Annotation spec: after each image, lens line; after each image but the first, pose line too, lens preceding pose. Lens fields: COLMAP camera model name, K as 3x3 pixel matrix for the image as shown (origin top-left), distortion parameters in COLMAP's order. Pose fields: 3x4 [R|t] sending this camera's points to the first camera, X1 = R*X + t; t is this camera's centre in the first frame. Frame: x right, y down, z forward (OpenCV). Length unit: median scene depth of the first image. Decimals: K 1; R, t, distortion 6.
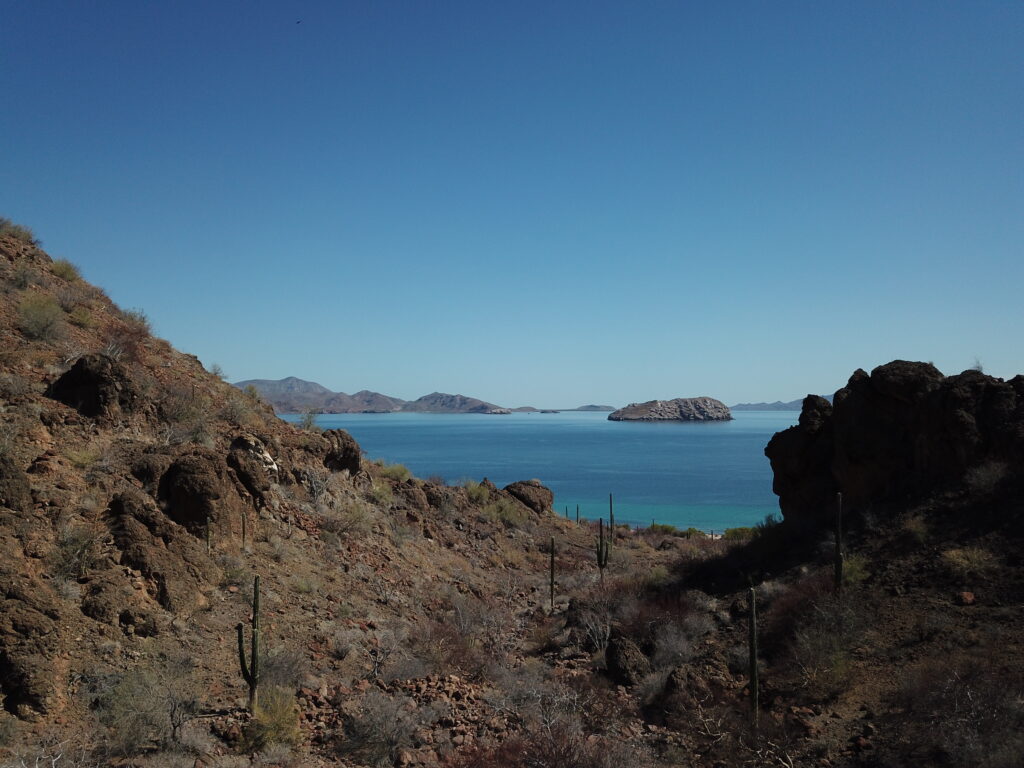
lens RADIAL K [[808.2, 0, 512.0], [0, 808.2, 384.0], [0, 0, 1]] dist [0.063555, -0.068536]
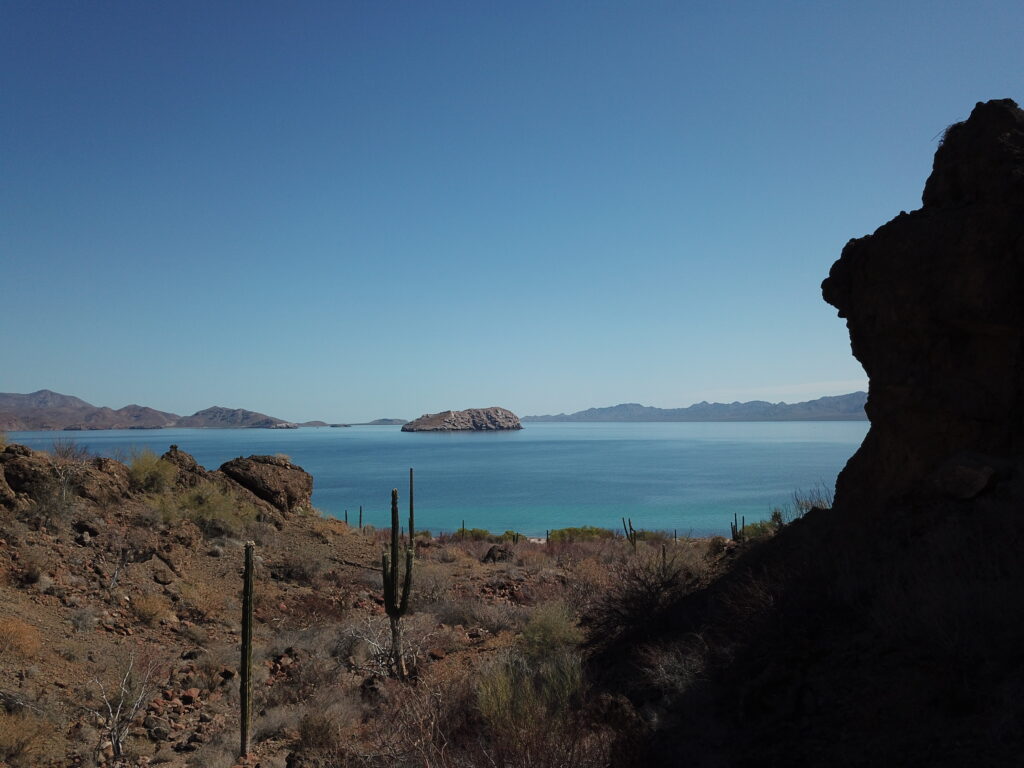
lens RADIAL K [[811.2, 0, 512.0], [0, 811.2, 384.0], [0, 0, 1]] dist [0.008323, -0.002408]
pose [[0.967579, 0.001443, 0.252563, 0.096949], [0.002866, 0.999857, -0.016693, 0.177872], [-0.252551, 0.016875, 0.967436, 0.891213]]
